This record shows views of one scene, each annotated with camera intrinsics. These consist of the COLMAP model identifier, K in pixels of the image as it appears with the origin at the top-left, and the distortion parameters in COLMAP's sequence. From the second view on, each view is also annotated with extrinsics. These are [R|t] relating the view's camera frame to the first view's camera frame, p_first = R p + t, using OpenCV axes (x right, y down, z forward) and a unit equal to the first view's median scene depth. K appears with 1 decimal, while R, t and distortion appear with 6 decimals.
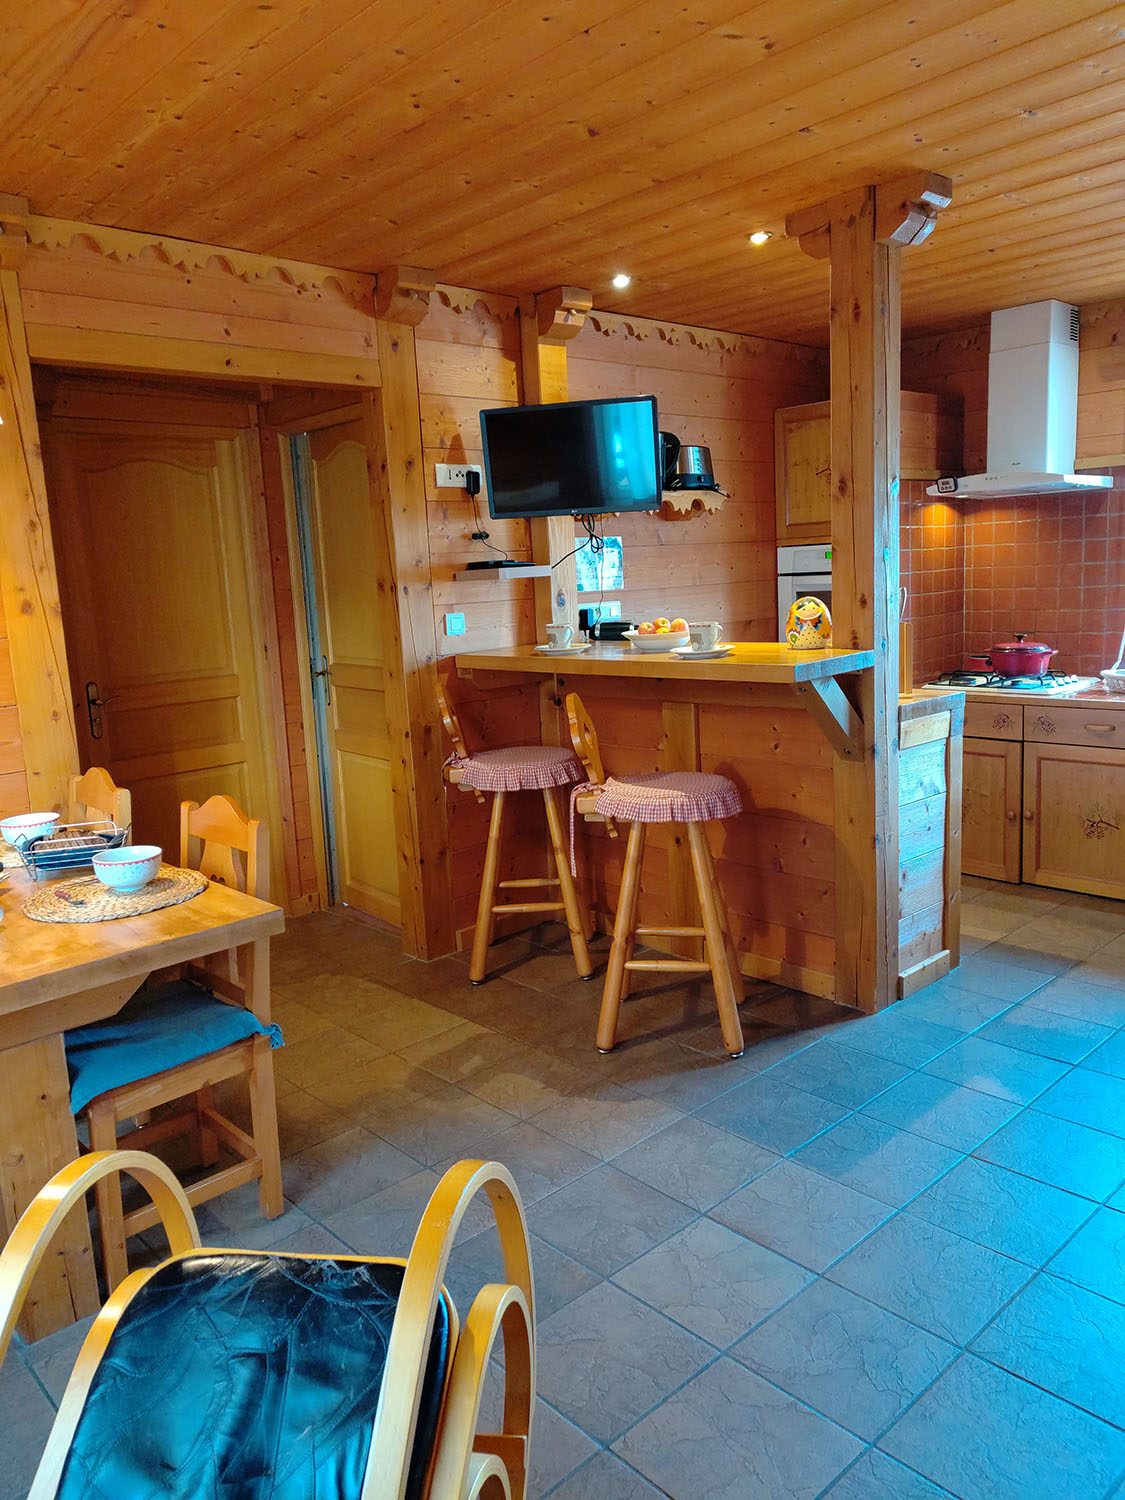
lens RADIAL K [[1093.4, 0, 567.1], [0, 1093.4, 757.0], [0, 0, 1]] dist [0.025042, -0.017828]
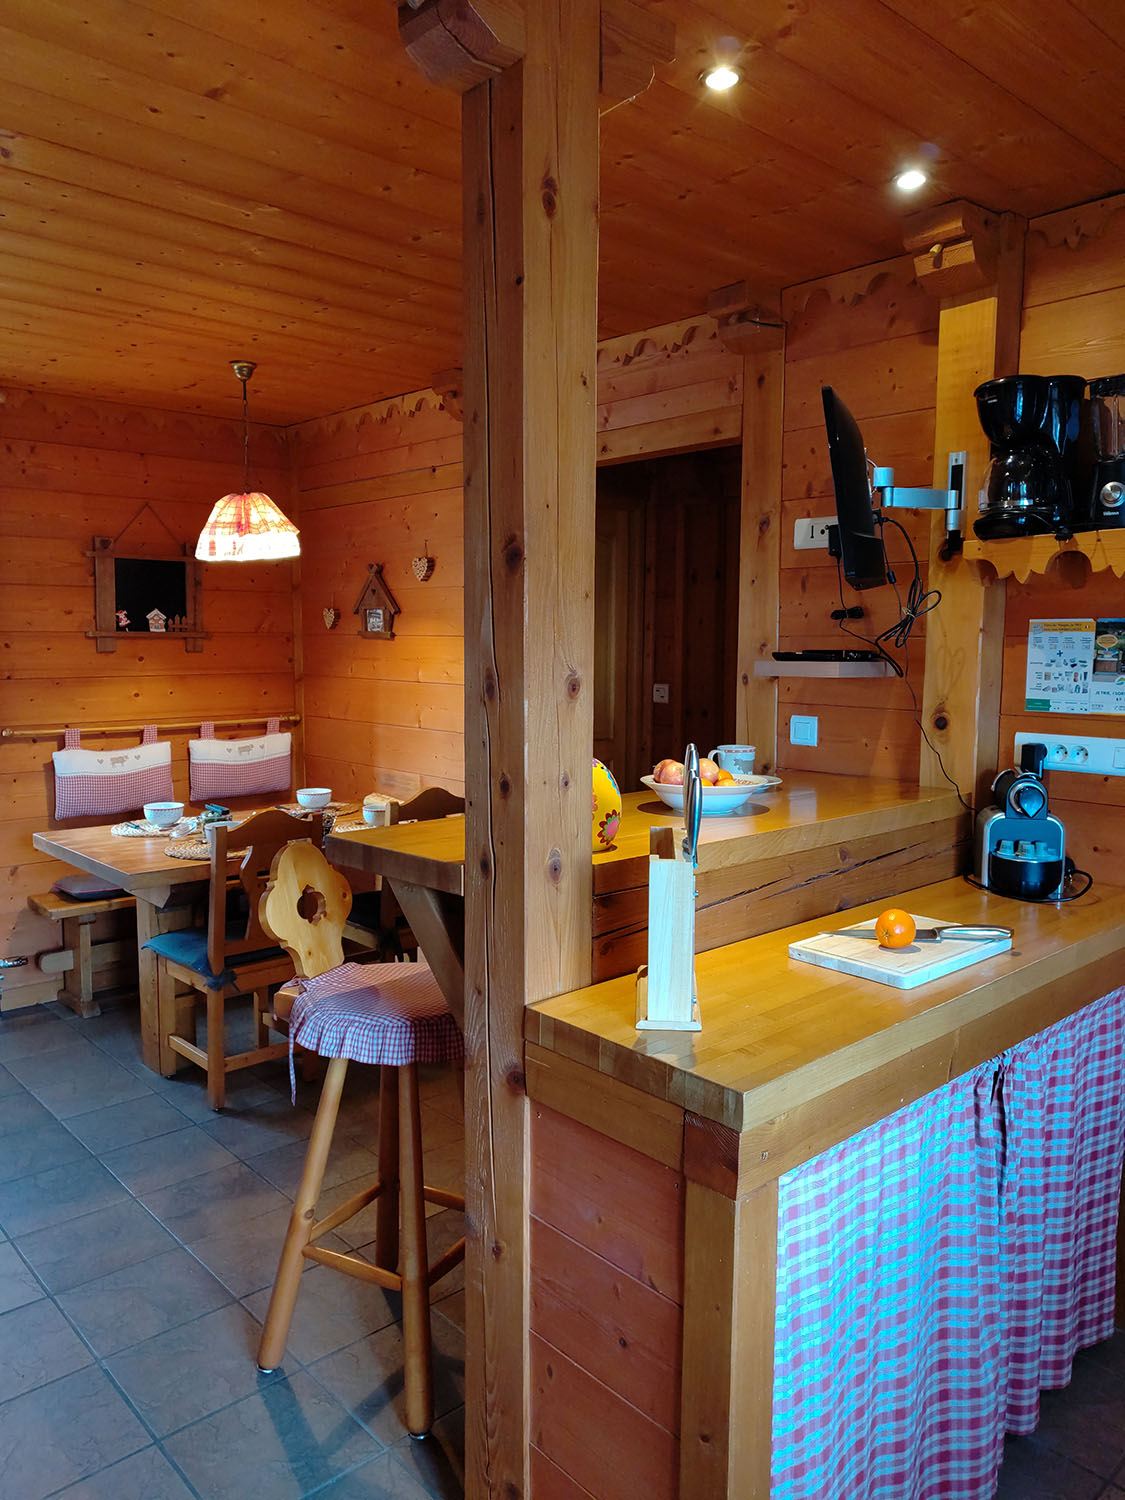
lens RADIAL K [[1093.4, 0, 565.2], [0, 1093.4, 745.3], [0, 0, 1]] dist [0.025042, -0.017828]
pose [[-0.022952, 0.159957, -0.986857, 0.770901], [-0.167232, 0.972594, 0.161535, -0.246564], [0.985650, 0.168742, 0.004427, 1.008135]]
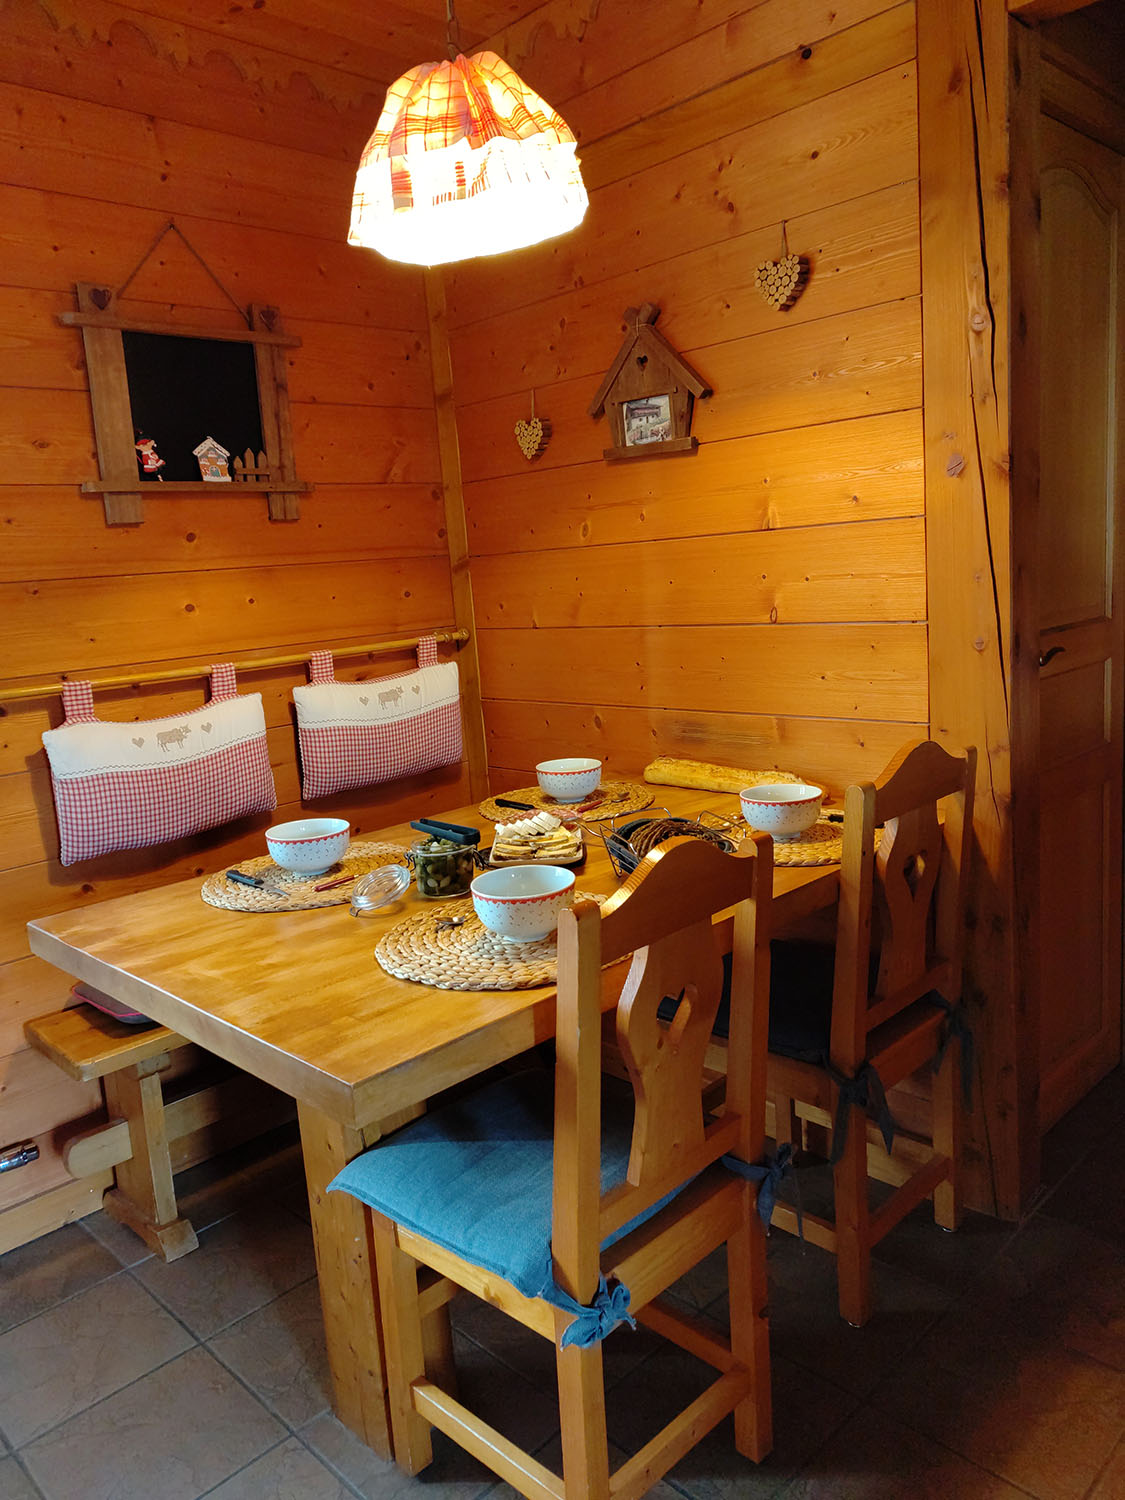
lens RADIAL K [[1093.4, 0, 563.4], [0, 1093.4, 745.6], [0, 0, 1]] dist [0.025042, -0.017828]
pose [[0.023980, 0.221012, -0.974976, 0.126879], [-0.091570, 0.971642, 0.218004, -0.084472], [0.995510, 0.084051, 0.043538, 0.688026]]
